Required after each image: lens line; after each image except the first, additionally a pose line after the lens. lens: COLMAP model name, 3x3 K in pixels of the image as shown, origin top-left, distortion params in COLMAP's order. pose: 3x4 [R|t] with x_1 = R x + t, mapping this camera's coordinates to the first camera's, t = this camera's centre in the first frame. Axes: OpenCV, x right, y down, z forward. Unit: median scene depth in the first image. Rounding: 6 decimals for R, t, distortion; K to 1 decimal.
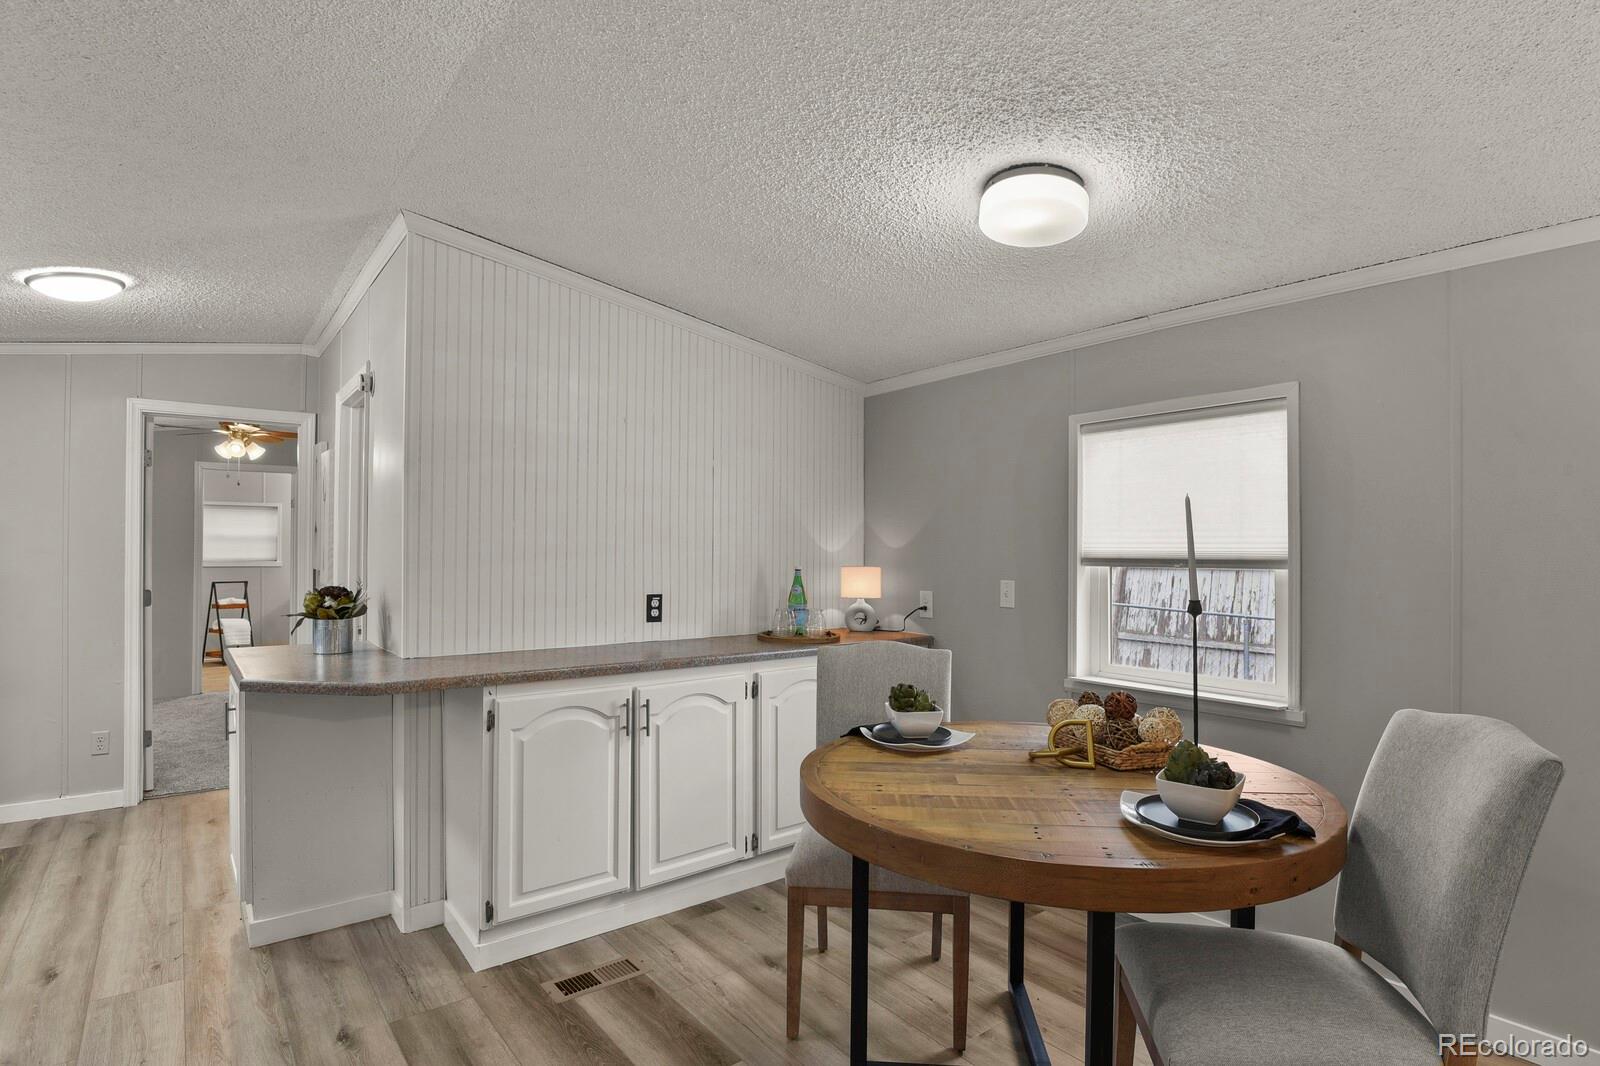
lens RADIAL K [[798.1, 0, 779.6], [0, 798.1, 550.3], [0, 0, 1]] dist [-0.000364, -0.000037]
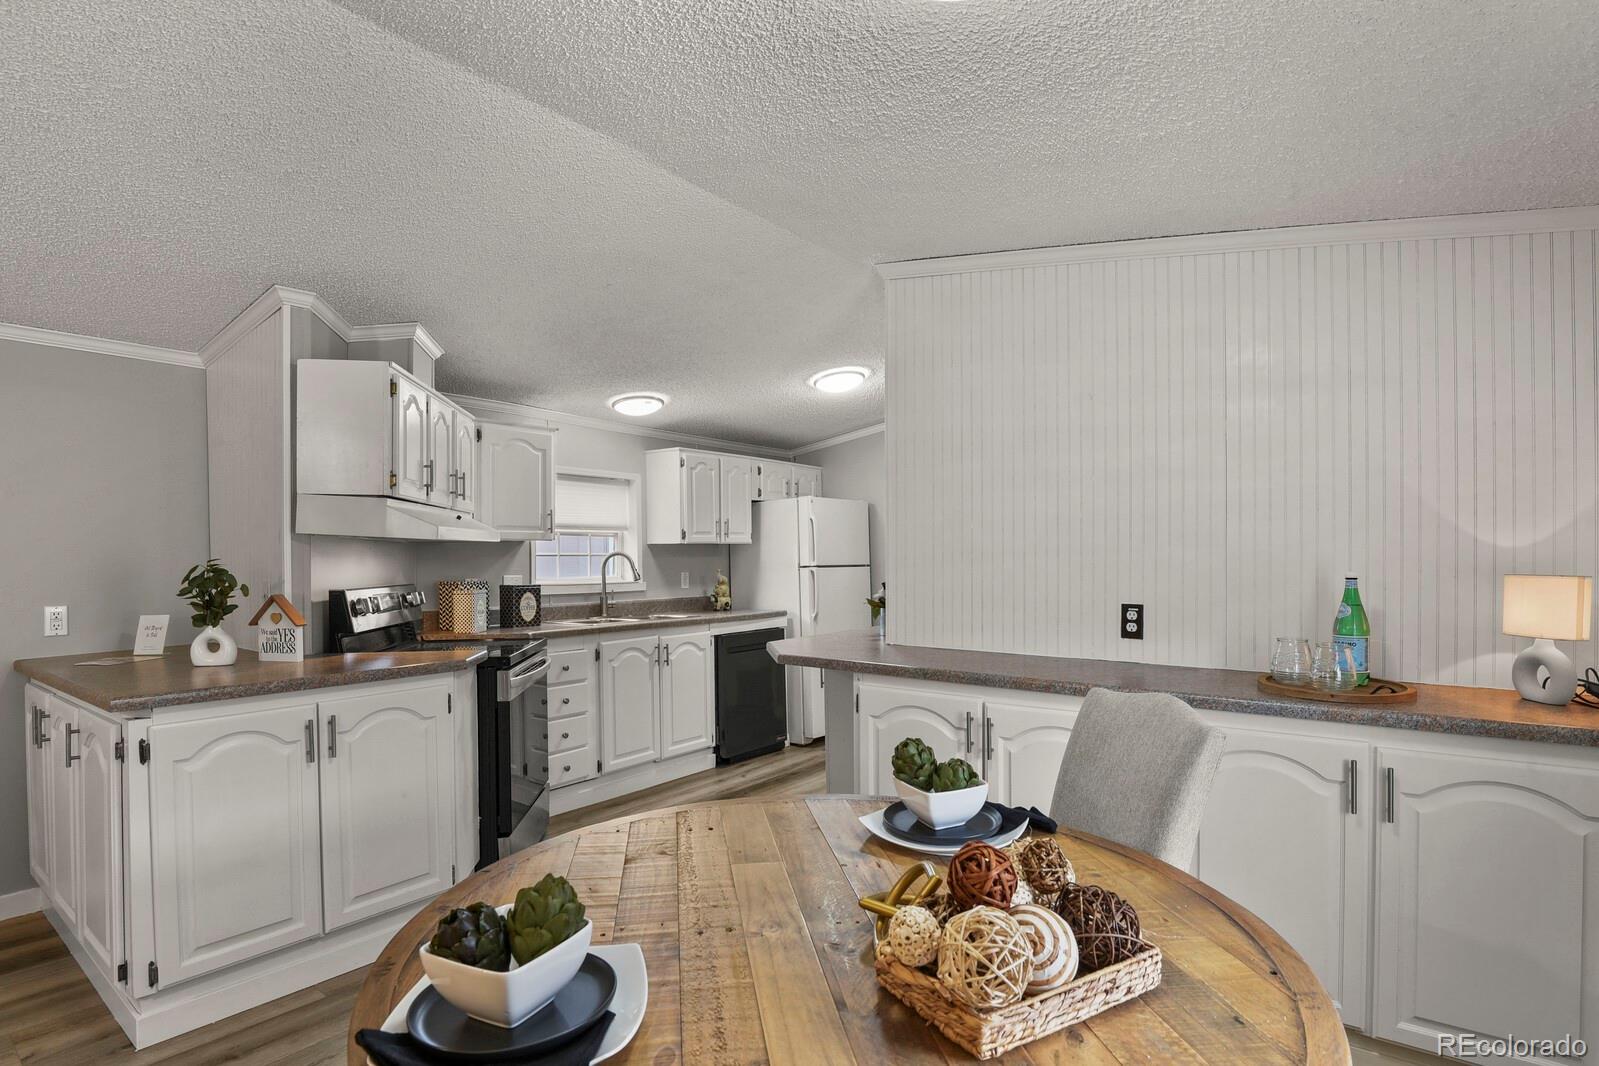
lens RADIAL K [[779.0, 0, 804.7], [0, 779.0, 555.4], [0, 0, 1]] dist [-0.035602, -0.000226]
pose [[0.266928, -0.005902, -0.963698, 0.507100], [0.008020, 0.999960, -0.003903, 0.006567], [0.963683, -0.006687, 0.266965, 0.478007]]
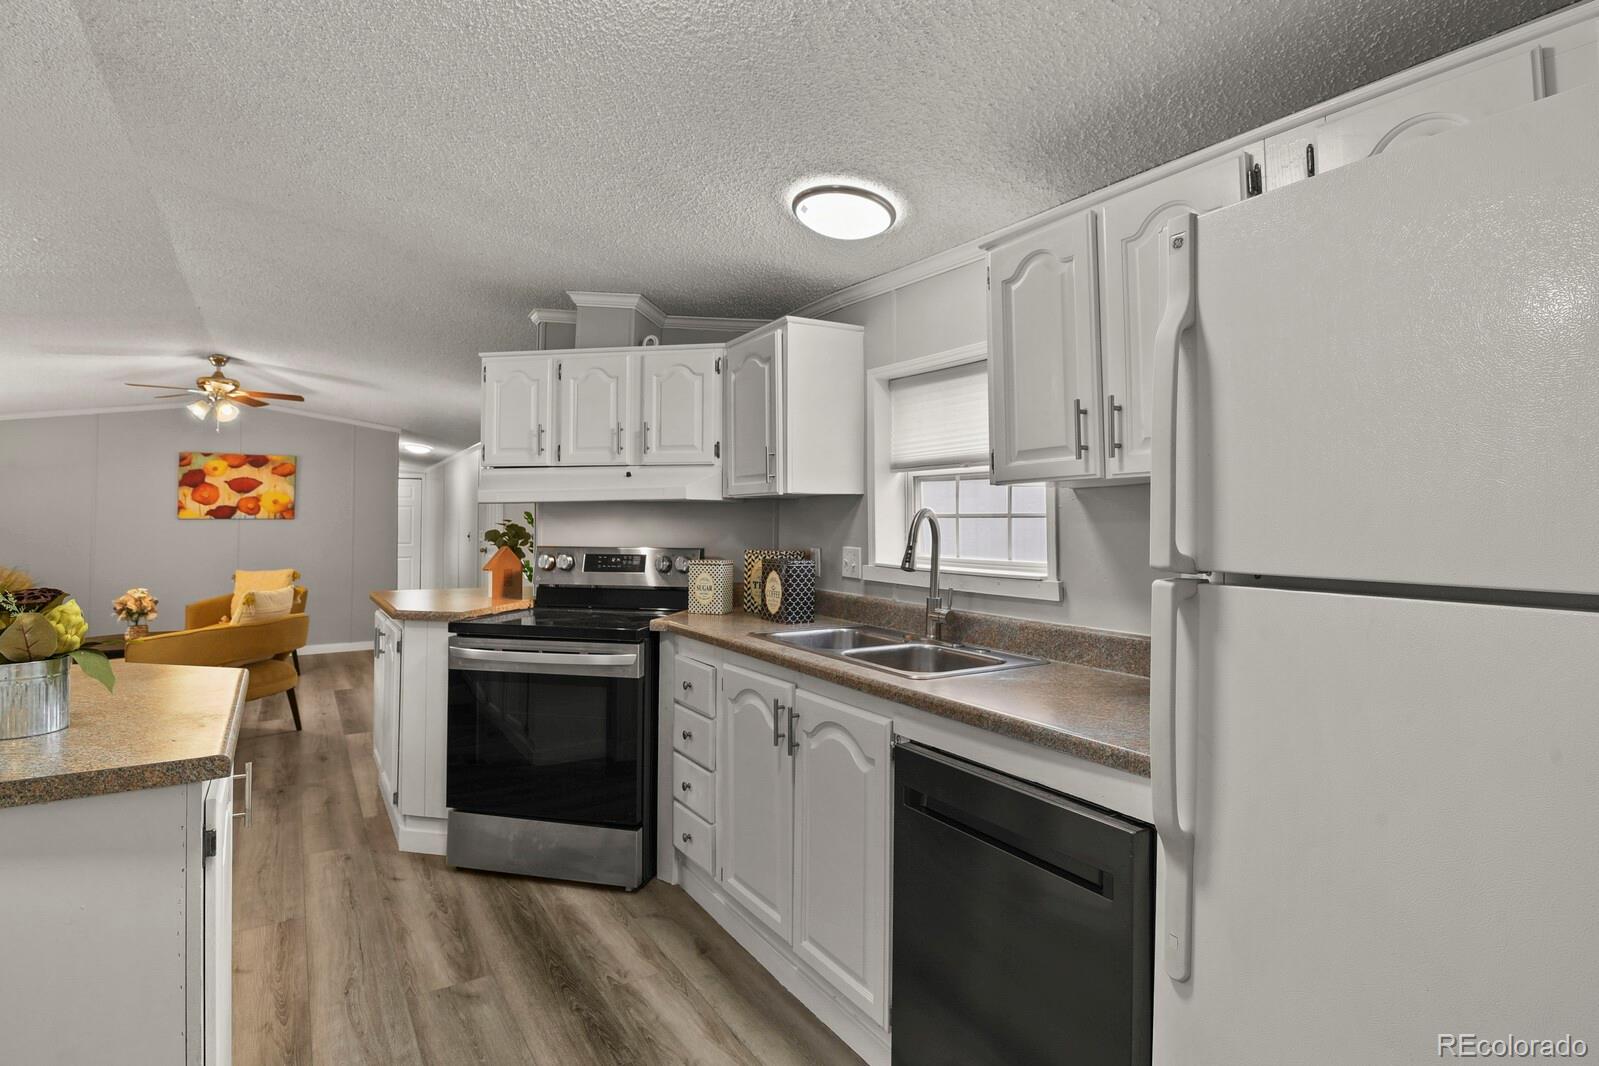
lens RADIAL K [[808.4, 0, 800.7], [0, 808.4, 491.1], [0, 0, 1]] dist [-0.000596, -0.000095]
pose [[-0.996900, -0.000539, 0.078671, -0.941908], [-0.003314, 0.999377, -0.035145, 0.000949], [-0.078603, -0.035297, -0.996281, 1.281371]]
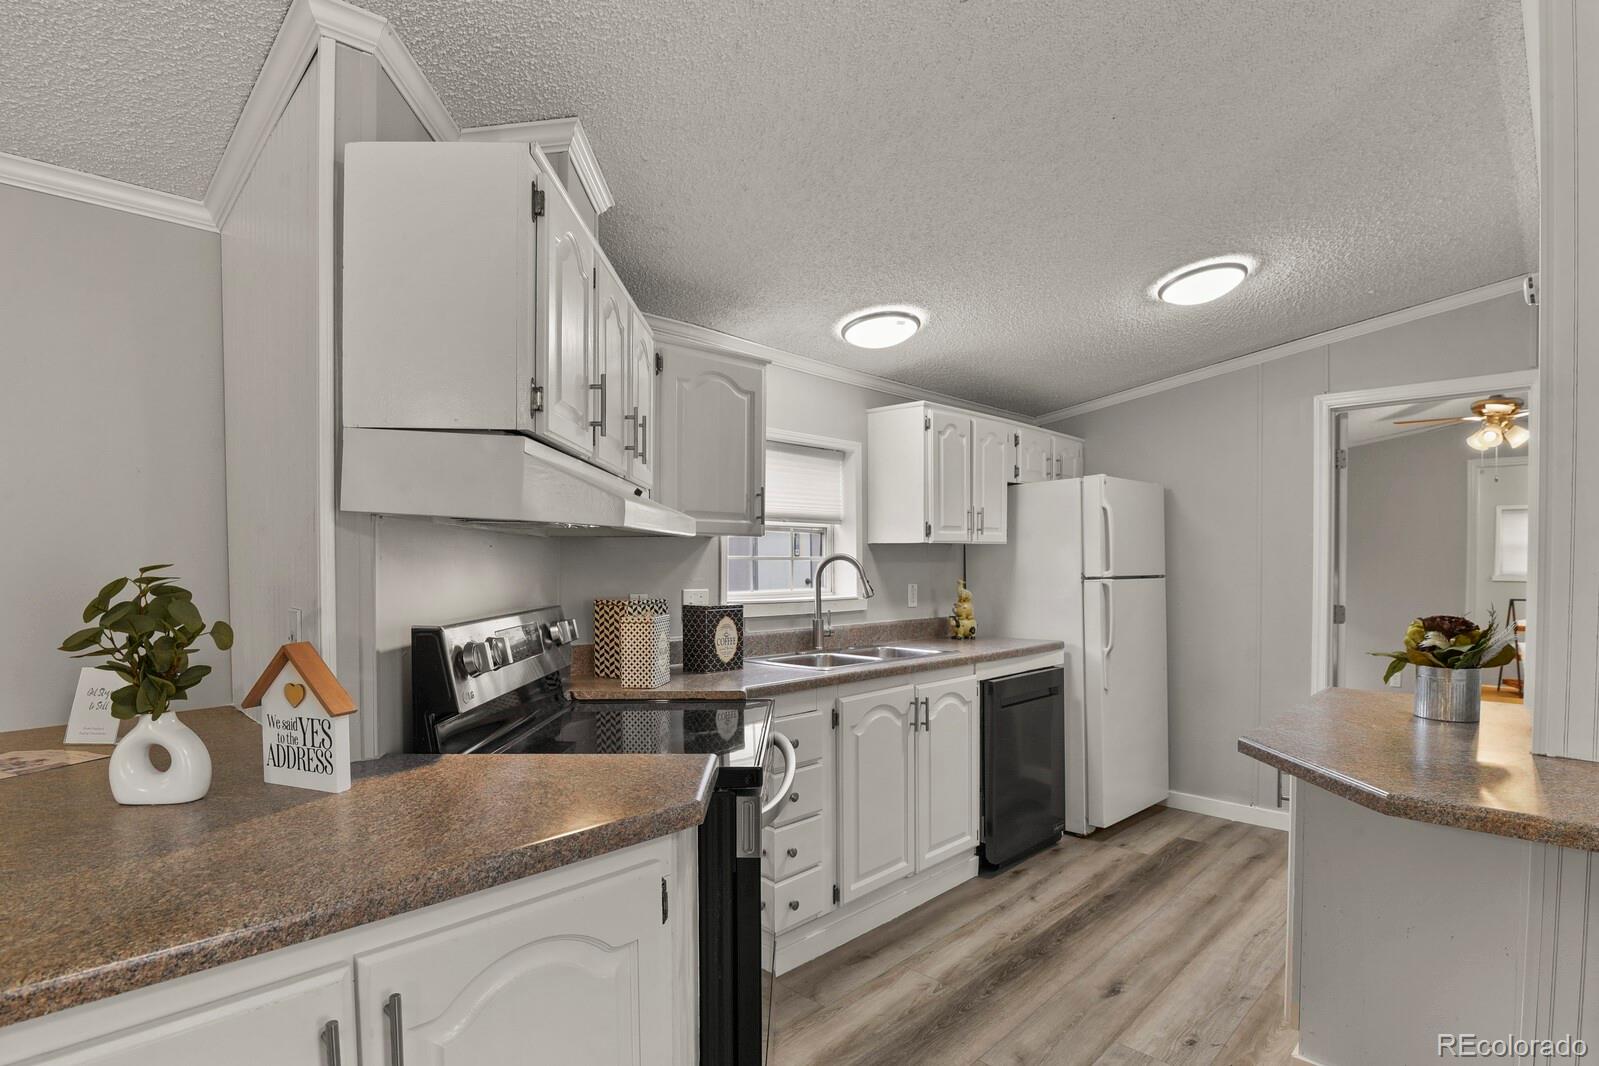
lens RADIAL K [[782.9, 0, 806.4], [0, 782.9, 572.5], [0, 0, 1]] dist [-0.033647, -0.000301]
pose [[0.140277, 0.012764, -0.990030, -0.018384], [0.000189, 0.999917, 0.012918, 0.001459], [0.990112, -0.001999, 0.140262, 0.348402]]
